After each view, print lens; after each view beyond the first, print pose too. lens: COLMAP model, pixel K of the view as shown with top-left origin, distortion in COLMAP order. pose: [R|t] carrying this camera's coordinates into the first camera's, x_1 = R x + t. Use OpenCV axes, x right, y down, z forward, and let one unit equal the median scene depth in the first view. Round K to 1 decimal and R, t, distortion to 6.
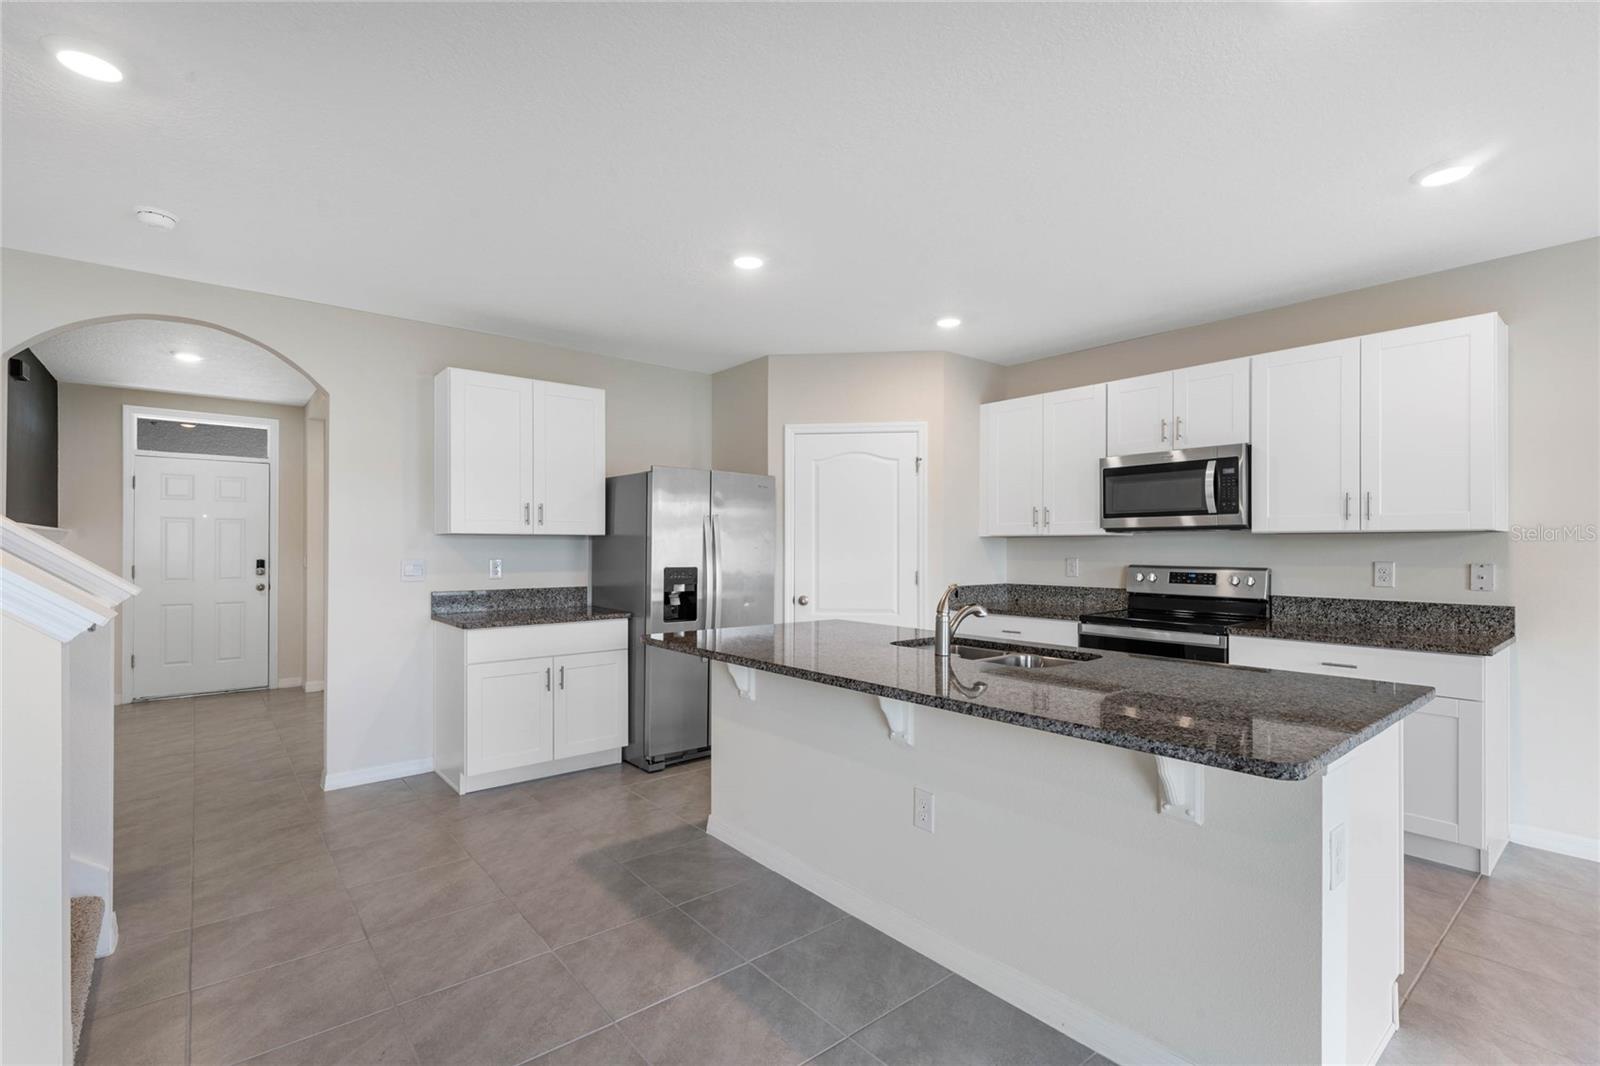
lens RADIAL K [[723.8, 0, 797.7], [0, 723.8, 537.2], [0, 0, 1]] dist [-0.005276, -0.001055]
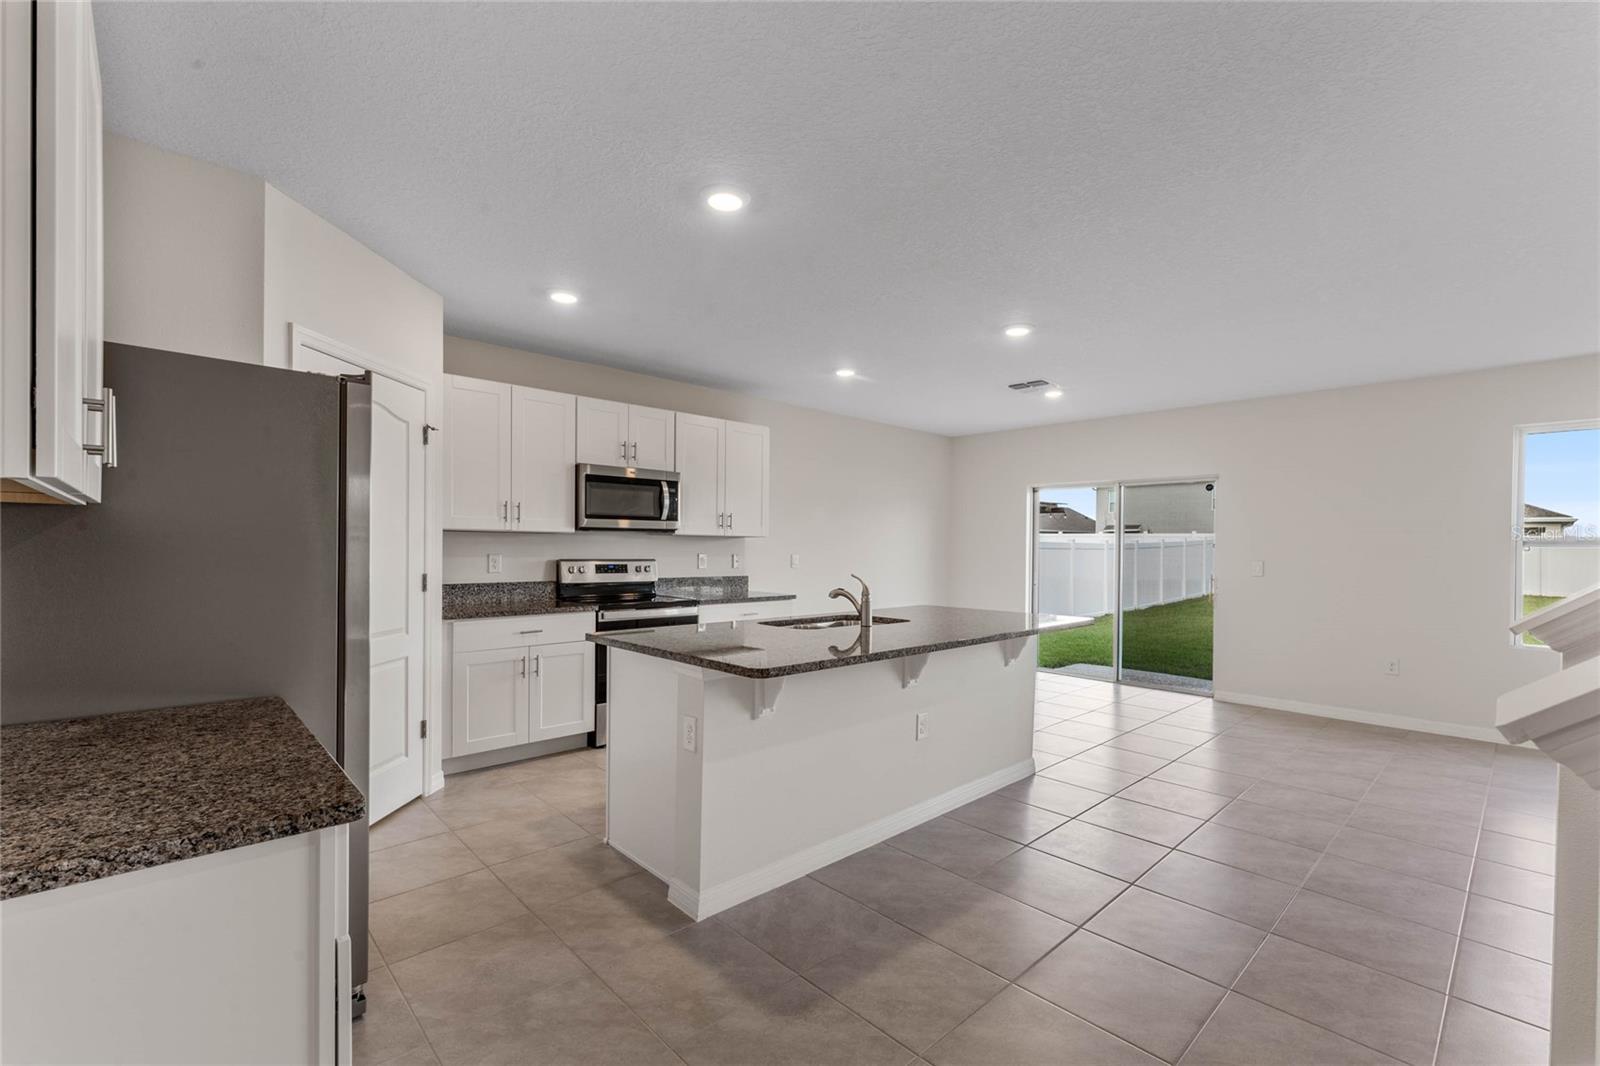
lens RADIAL K [[691.3, 0, 797.5], [0, 691.3, 540.0], [0, 0, 1]] dist [-0.004792, -0.000027]
pose [[-0.065702, 0.007743, 0.997809, -0.672485], [-0.024494, 0.999656, -0.009370, 0.009962], [-0.997539, -0.025056, -0.065490, 0.748266]]
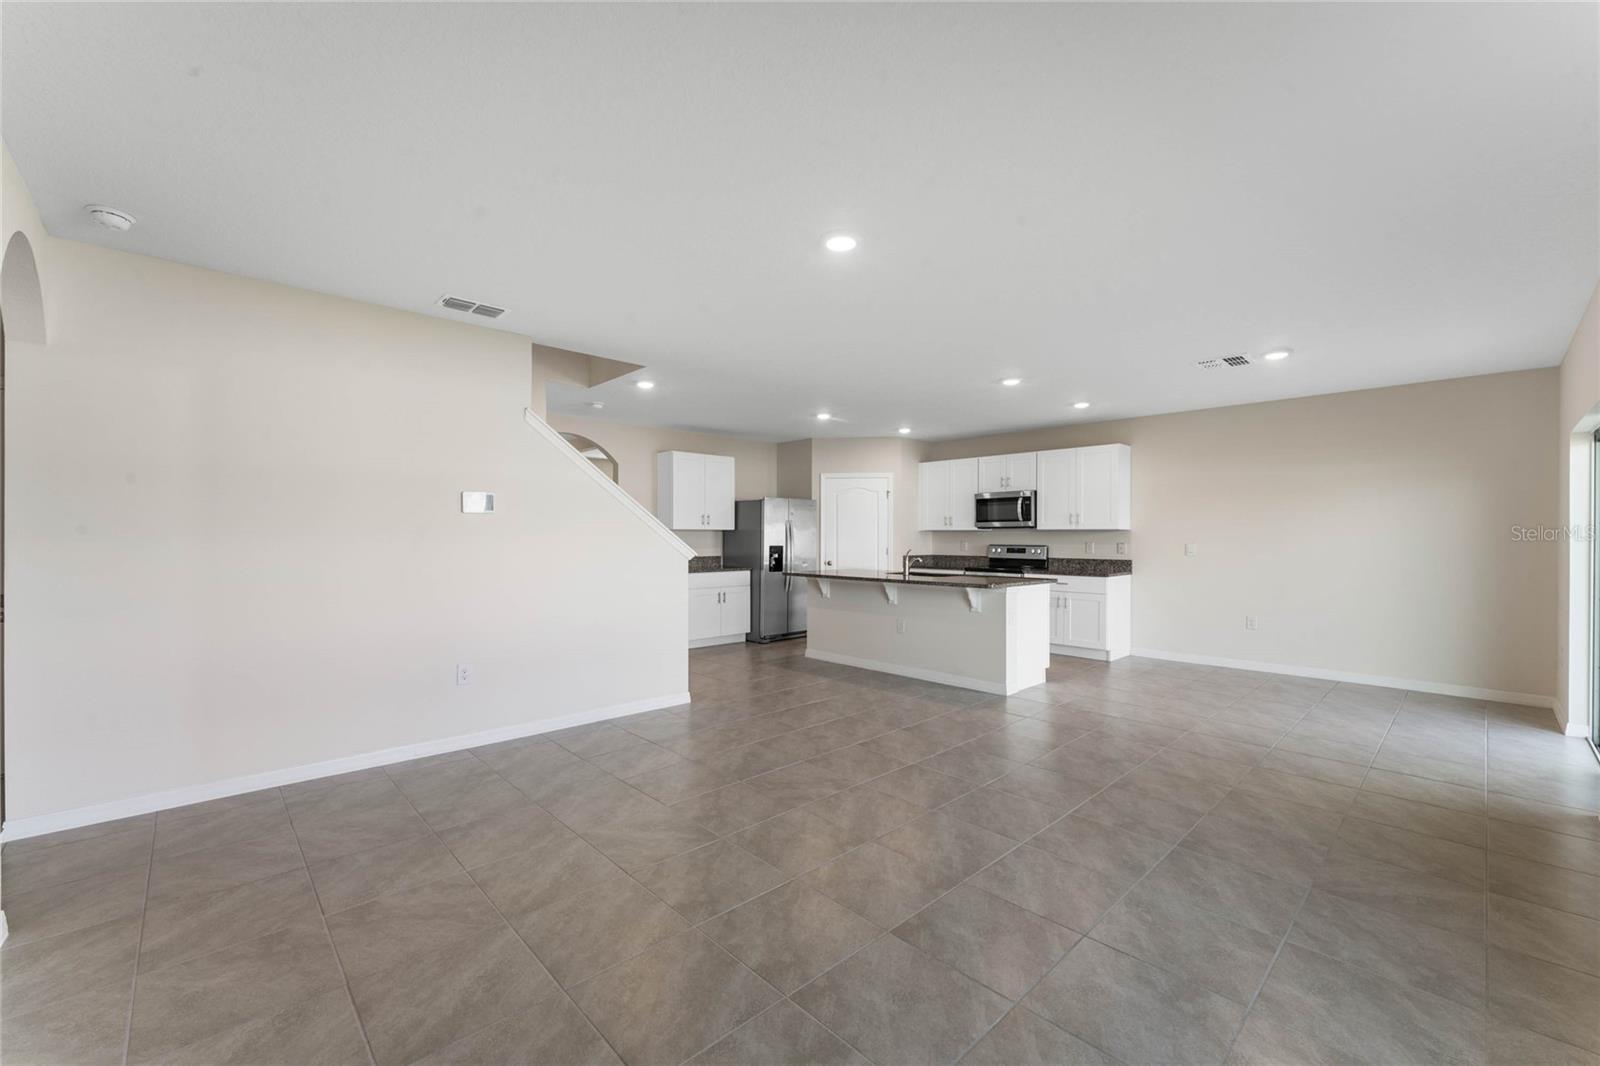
lens RADIAL K [[651.0, 0, 793.1], [0, 651.0, 526.0], [0, 0, 1]] dist [-0.014934, 0.000213]
pose [[0.998169, 0.001765, 0.060454, -0.230805], [-0.001658, 0.999997, -0.001815, -0.011165], [-0.060457, 0.001712, 0.998169, -0.879322]]
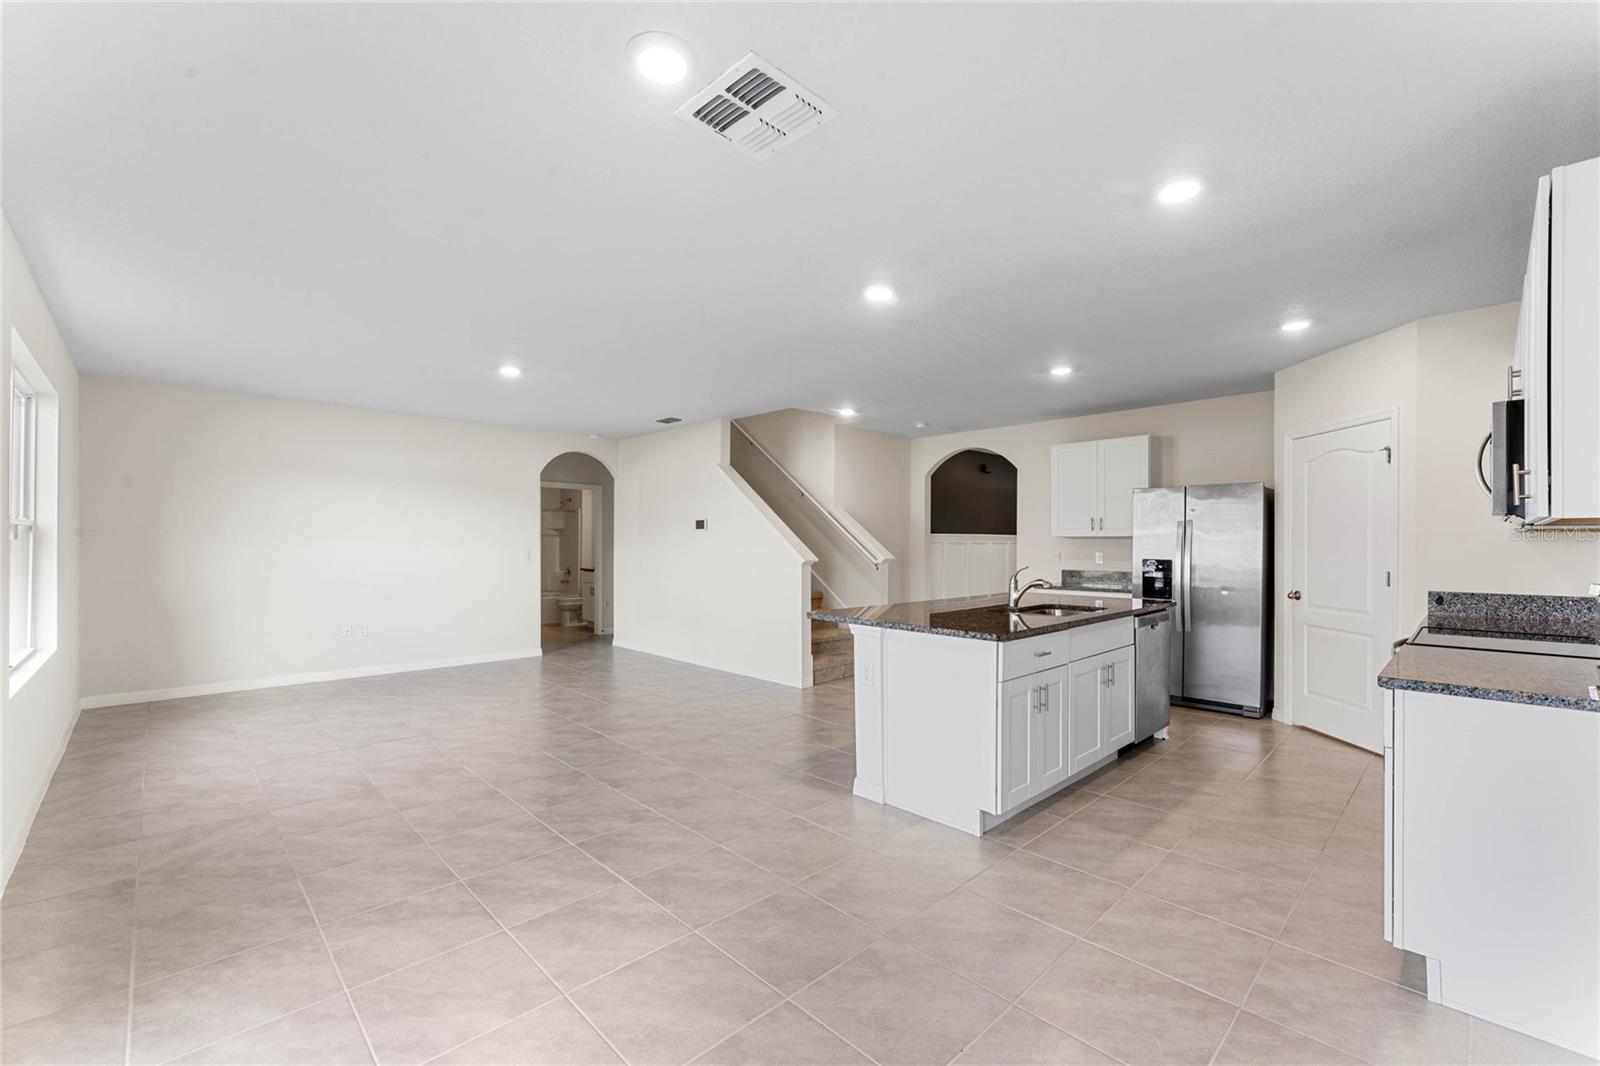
lens RADIAL K [[651.0, 0, 797.0], [0, 651.0, 538.5], [0, 0, 1]] dist [-0.014934, 0.000213]
pose [[0.096163, -0.005138, -0.995352, 1.076121], [0.006722, 0.999967, -0.004513, -0.004214], [0.995343, -0.006257, 0.096194, 0.208653]]
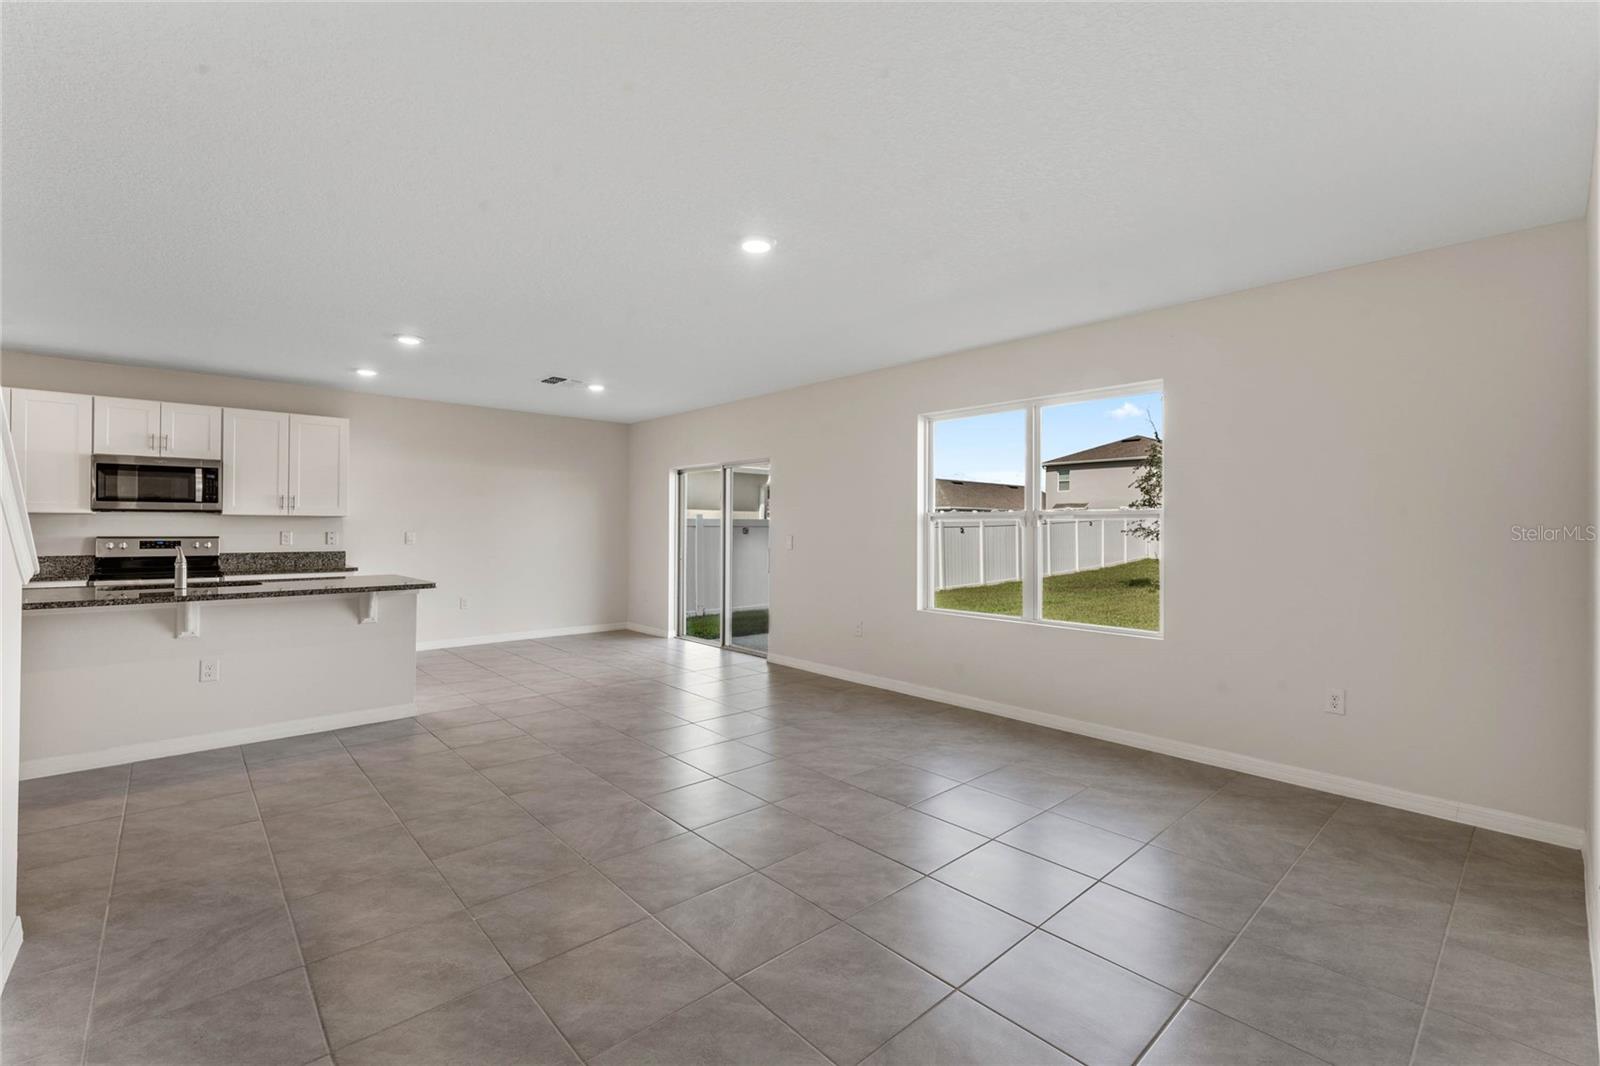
lens RADIAL K [[691.3, 0, 799.0], [0, 691.3, 522.8], [0, 0, 1]] dist [-0.004792, -0.000027]
pose [[-0.055089, 0.003636, 0.998475, -0.896306], [-0.019866, 0.999791, -0.004737, -0.005877], [-0.998284, -0.020097, -0.055006, -0.201625]]
